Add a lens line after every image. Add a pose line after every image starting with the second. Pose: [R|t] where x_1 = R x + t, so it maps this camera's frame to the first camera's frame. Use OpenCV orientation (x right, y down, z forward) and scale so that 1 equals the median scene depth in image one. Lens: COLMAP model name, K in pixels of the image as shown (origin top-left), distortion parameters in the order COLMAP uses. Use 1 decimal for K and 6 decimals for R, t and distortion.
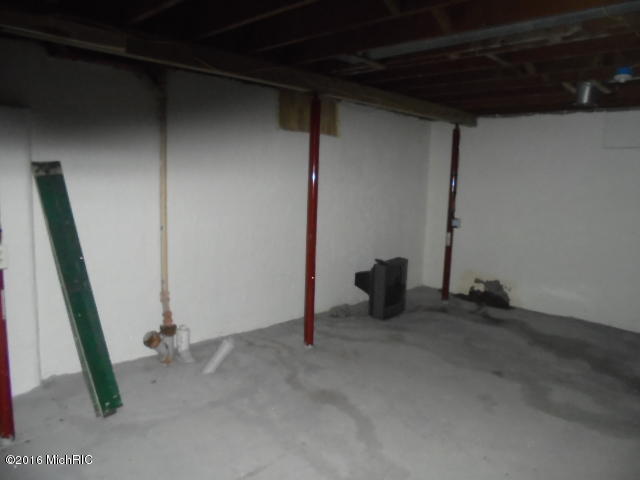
lens RADIAL K [[482.4, 0, 317.1], [0, 482.4, 238.2], [0, 0, 1]] dist [-0.132167, 0.112031]
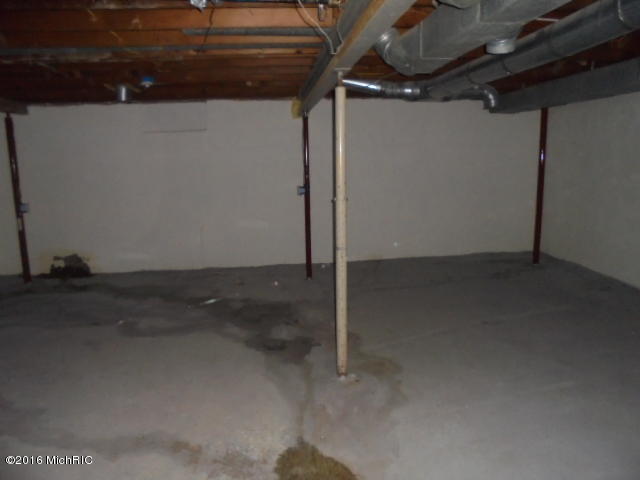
lens RADIAL K [[482.4, 0, 317.1], [0, 482.4, 238.2], [0, 0, 1]] dist [-0.132167, 0.112031]
pose [[0.637300, -0.177819, 0.749820, -0.084728], [0.137714, 0.983630, 0.116218, 0.002768], [-0.758211, 0.029195, 0.651355, -0.164231]]
